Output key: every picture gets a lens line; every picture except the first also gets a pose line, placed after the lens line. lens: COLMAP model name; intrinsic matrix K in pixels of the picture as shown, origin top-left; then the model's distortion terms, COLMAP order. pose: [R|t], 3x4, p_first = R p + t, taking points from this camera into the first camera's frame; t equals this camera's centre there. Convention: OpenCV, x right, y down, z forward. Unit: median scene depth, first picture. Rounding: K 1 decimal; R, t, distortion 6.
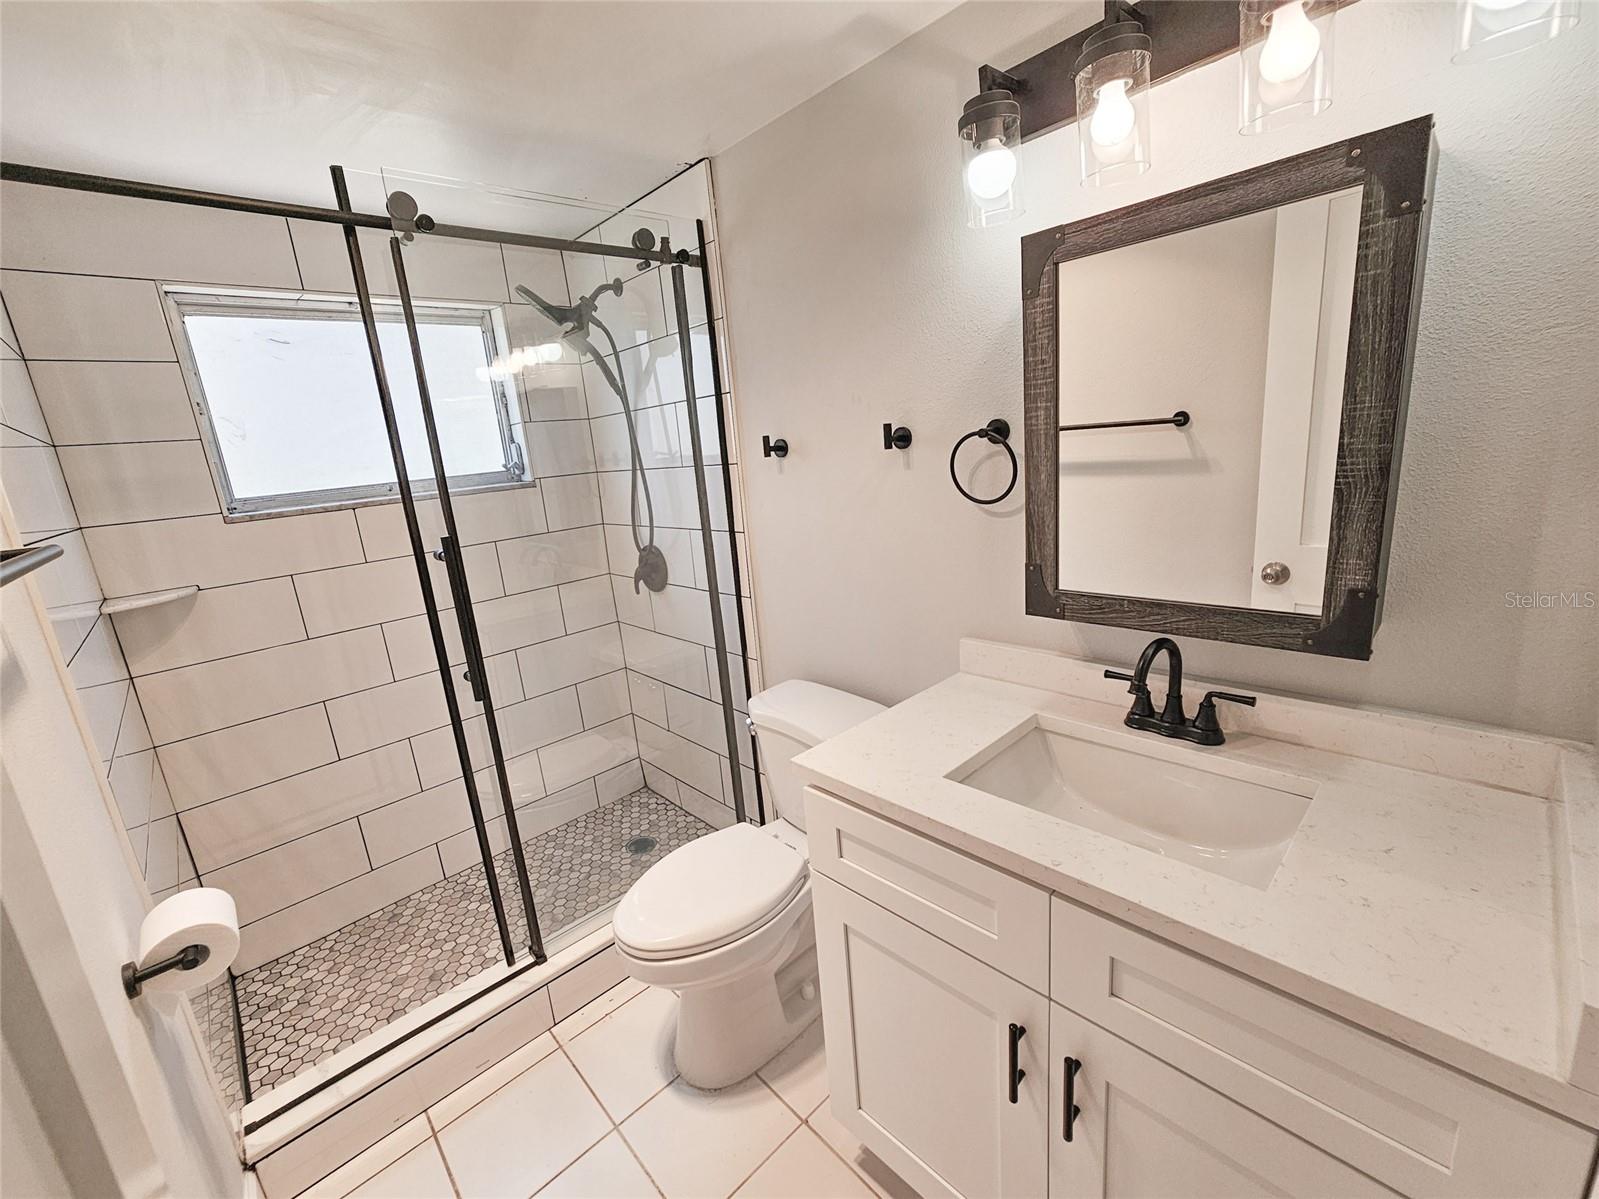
lens RADIAL K [[666.8, 0, 797.7], [0, 666.8, 595.5], [0, 0, 1]] dist [-0.018779, 0.010832]
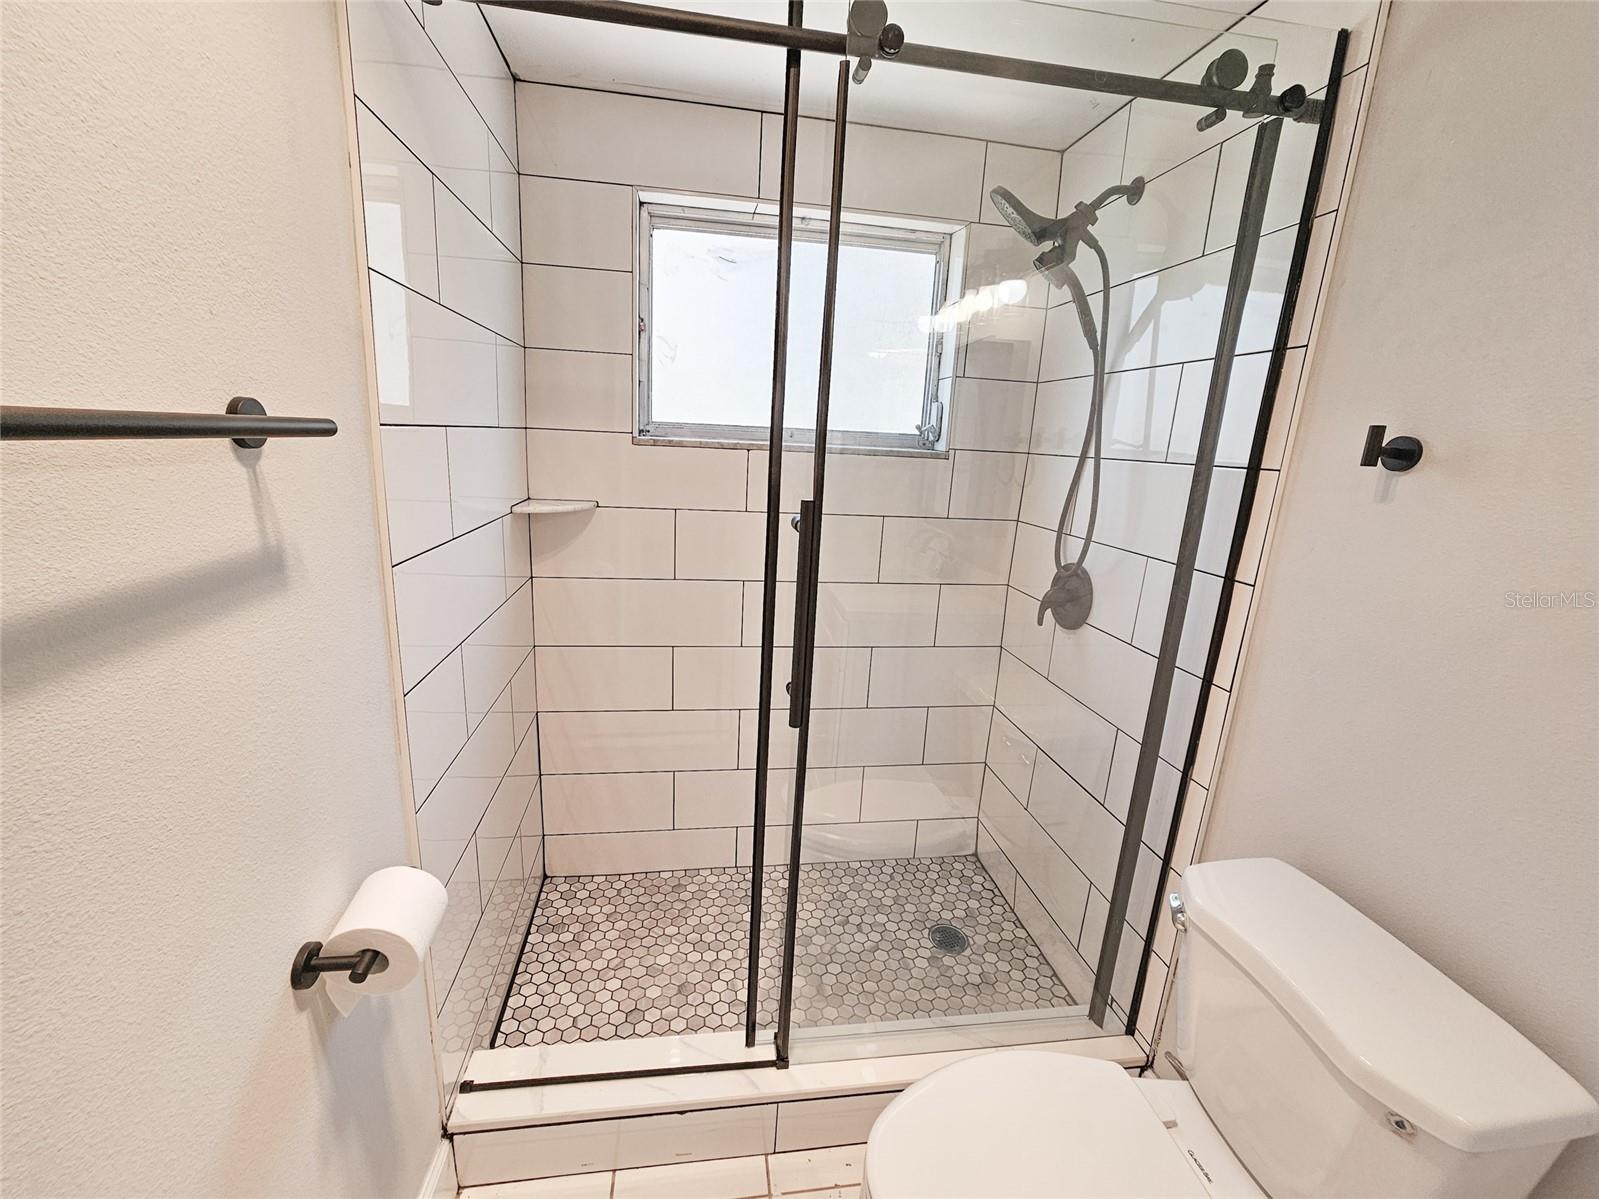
lens RADIAL K [[666.8, 0, 785.8], [0, 666.8, 592.6], [0, 0, 1]] dist [-0.018779, 0.010832]
pose [[0.806699, 0.257645, -0.531842, -0.105491], [-0.249744, 0.964276, 0.088320, -0.038531], [0.535598, 0.061576, 0.842225, 0.292651]]
